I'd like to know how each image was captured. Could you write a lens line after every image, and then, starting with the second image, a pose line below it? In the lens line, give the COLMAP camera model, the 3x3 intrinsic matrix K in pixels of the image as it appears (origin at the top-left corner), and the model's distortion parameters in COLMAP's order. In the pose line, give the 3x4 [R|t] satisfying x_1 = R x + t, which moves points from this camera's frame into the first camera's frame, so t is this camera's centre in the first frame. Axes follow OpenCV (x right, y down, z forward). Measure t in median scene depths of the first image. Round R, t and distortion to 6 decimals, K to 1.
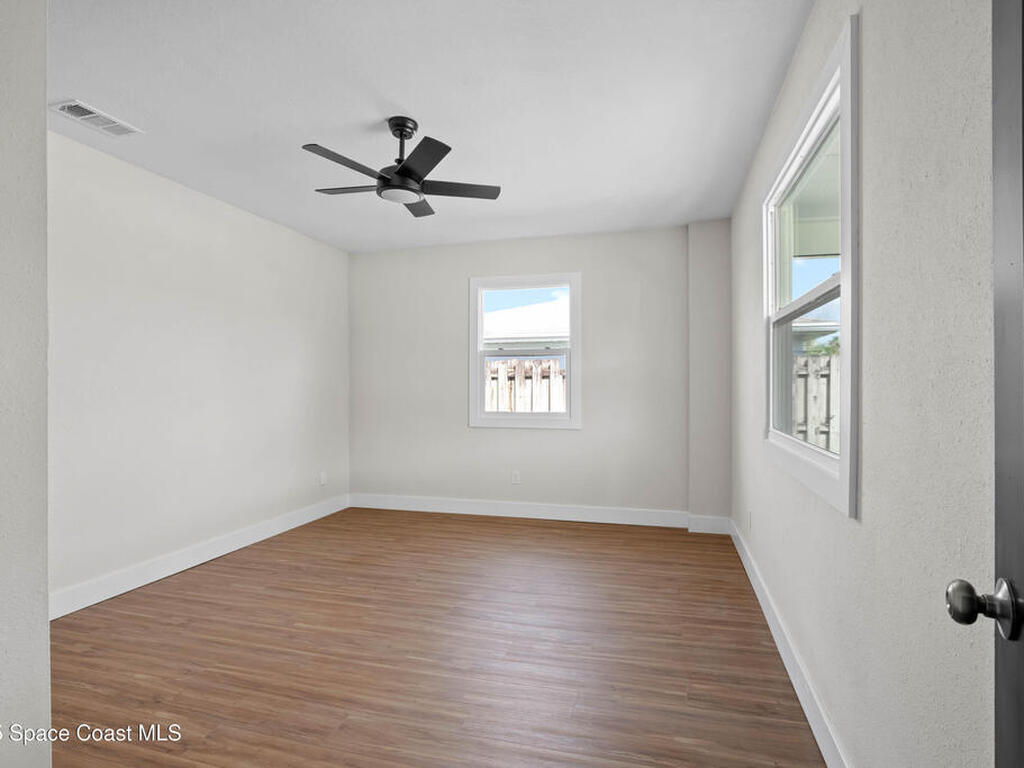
lens RADIAL K [[529.9, 0, 512.0], [0, 529.9, 384.0], [0, 0, 1]] dist [-0.001749, -0.000297]
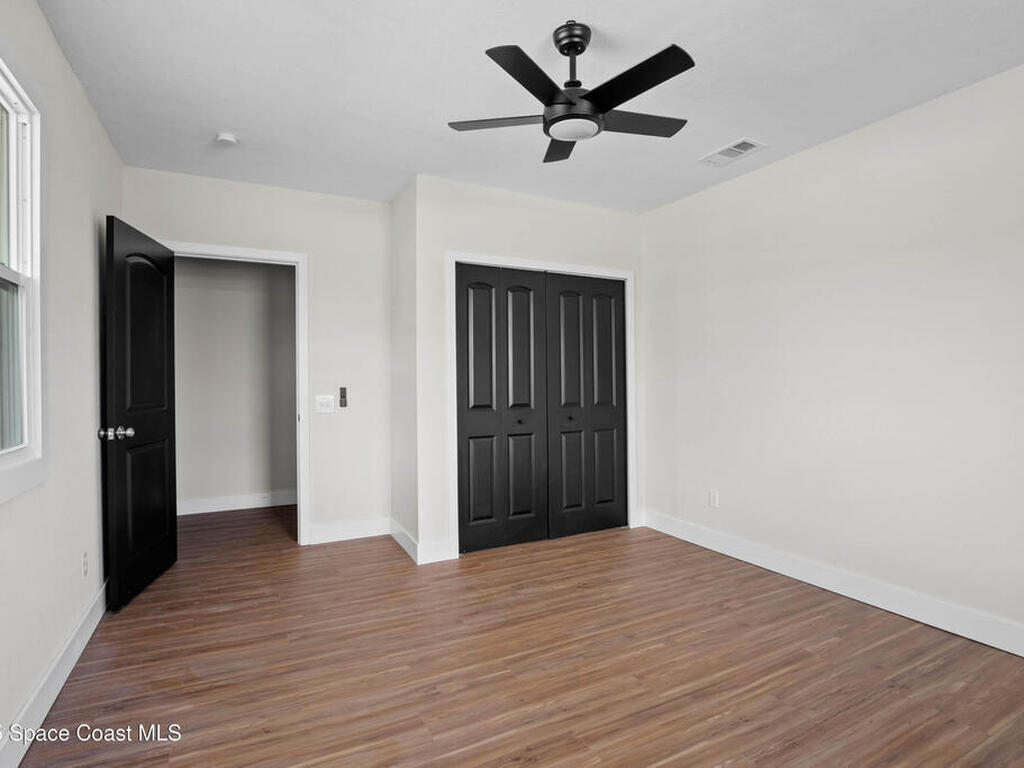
lens RADIAL K [[529.9, 0, 512.0], [0, 529.9, 384.0], [0, 0, 1]] dist [-0.001749, -0.000297]
pose [[-0.721088, 0.011362, -0.692751, 0.379091], [0.018259, 0.999830, -0.002608, 0.017205], [0.692603, -0.014529, -0.721172, 1.468790]]
